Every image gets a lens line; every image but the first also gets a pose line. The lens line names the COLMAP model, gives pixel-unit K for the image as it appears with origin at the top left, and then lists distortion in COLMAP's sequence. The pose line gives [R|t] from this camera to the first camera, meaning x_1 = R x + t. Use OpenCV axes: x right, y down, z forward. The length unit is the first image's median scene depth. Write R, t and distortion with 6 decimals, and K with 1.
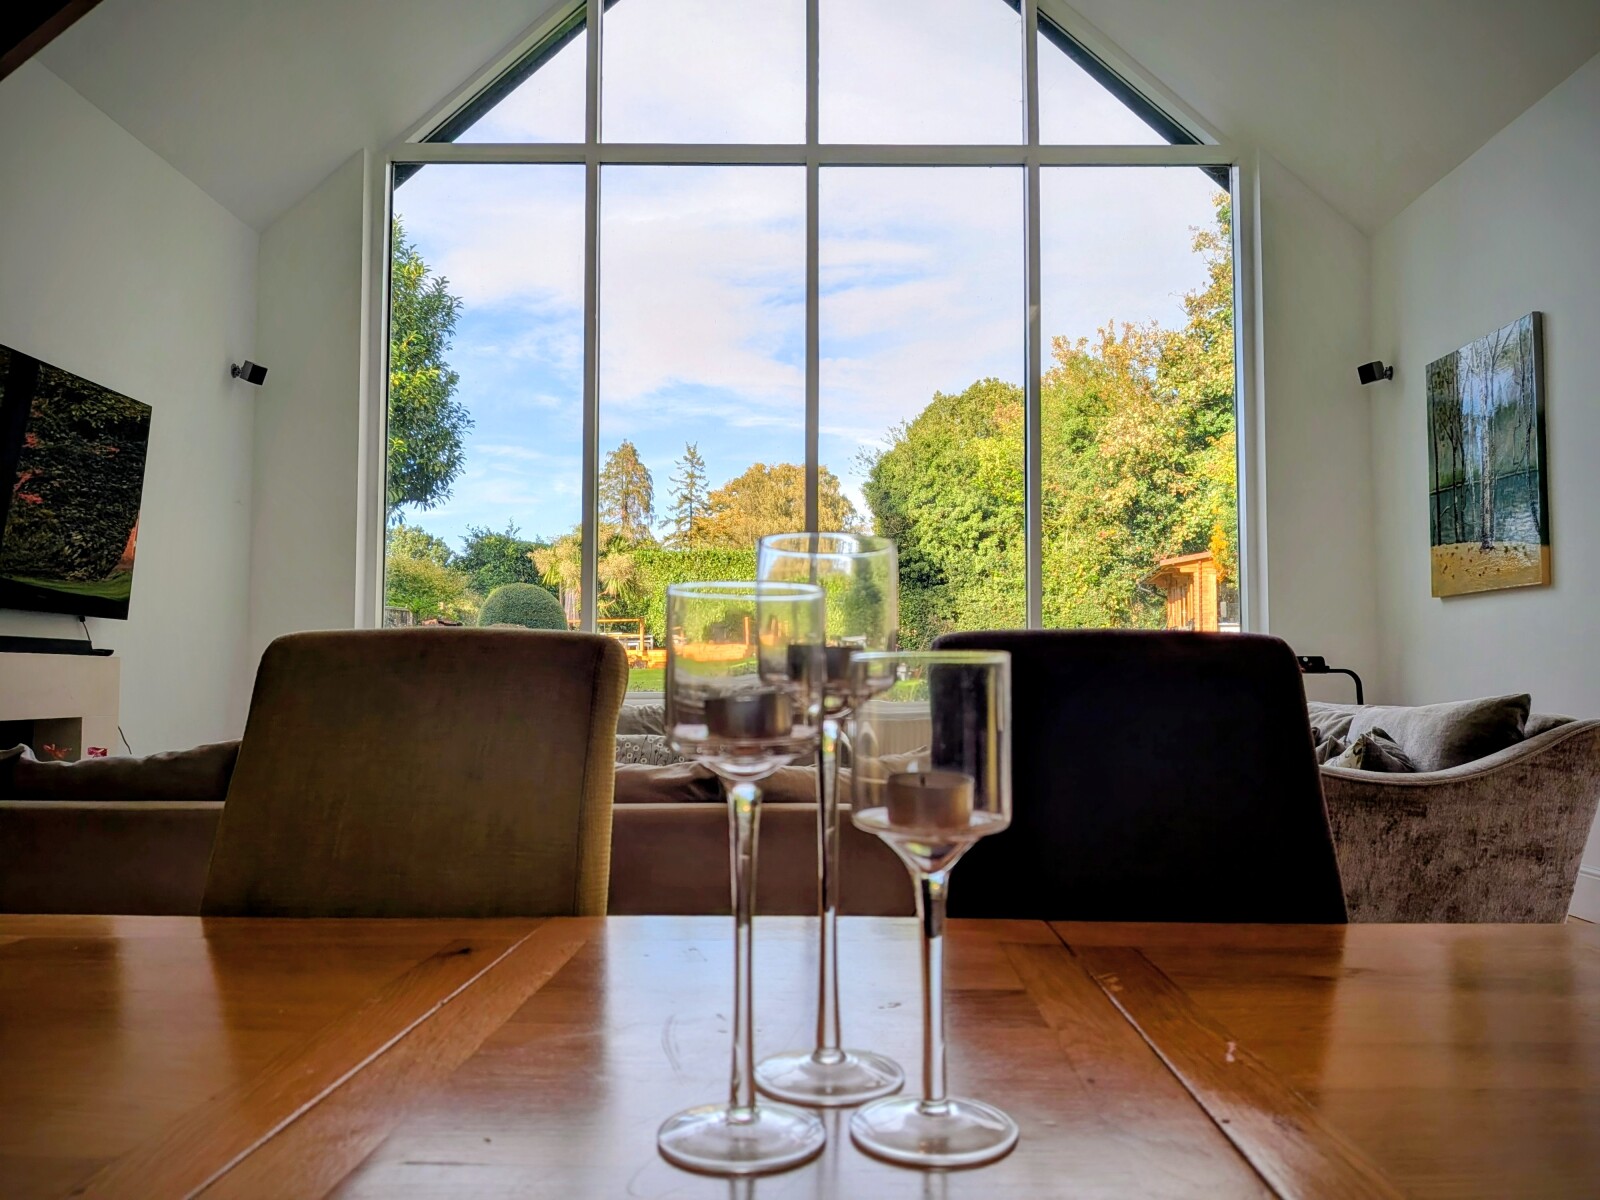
lens RADIAL K [[1189.4, 0, 798.7], [0, 1189.4, 600.5], [0, 0, 1]] dist [-0.036824, -0.004392]
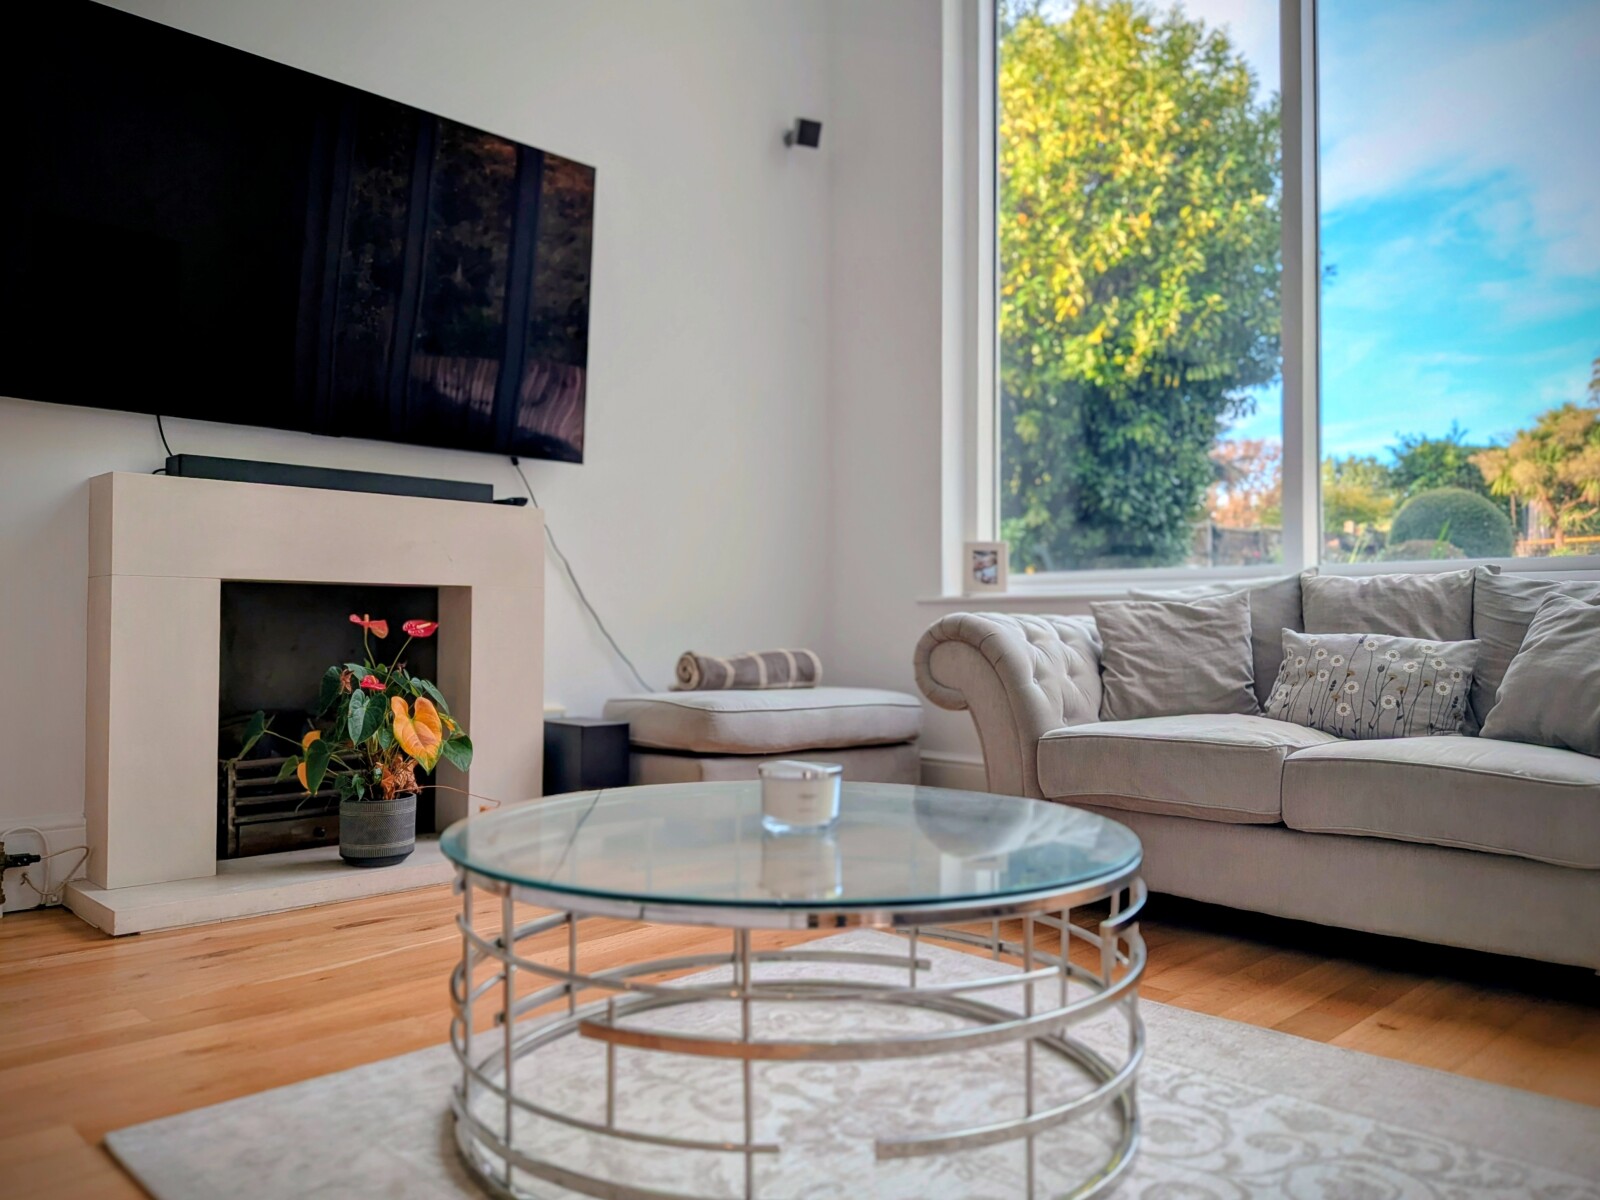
lens RADIAL K [[1189.4, 0, 800.4], [0, 1189.4, 604.2], [0, 0, 1]] dist [-0.036824, -0.004392]
pose [[0.701327, -0.007605, -0.712799, 0.014283], [0.036211, 0.999032, 0.024969, 0.022733], [0.711919, -0.043322, 0.700924, 0.142215]]
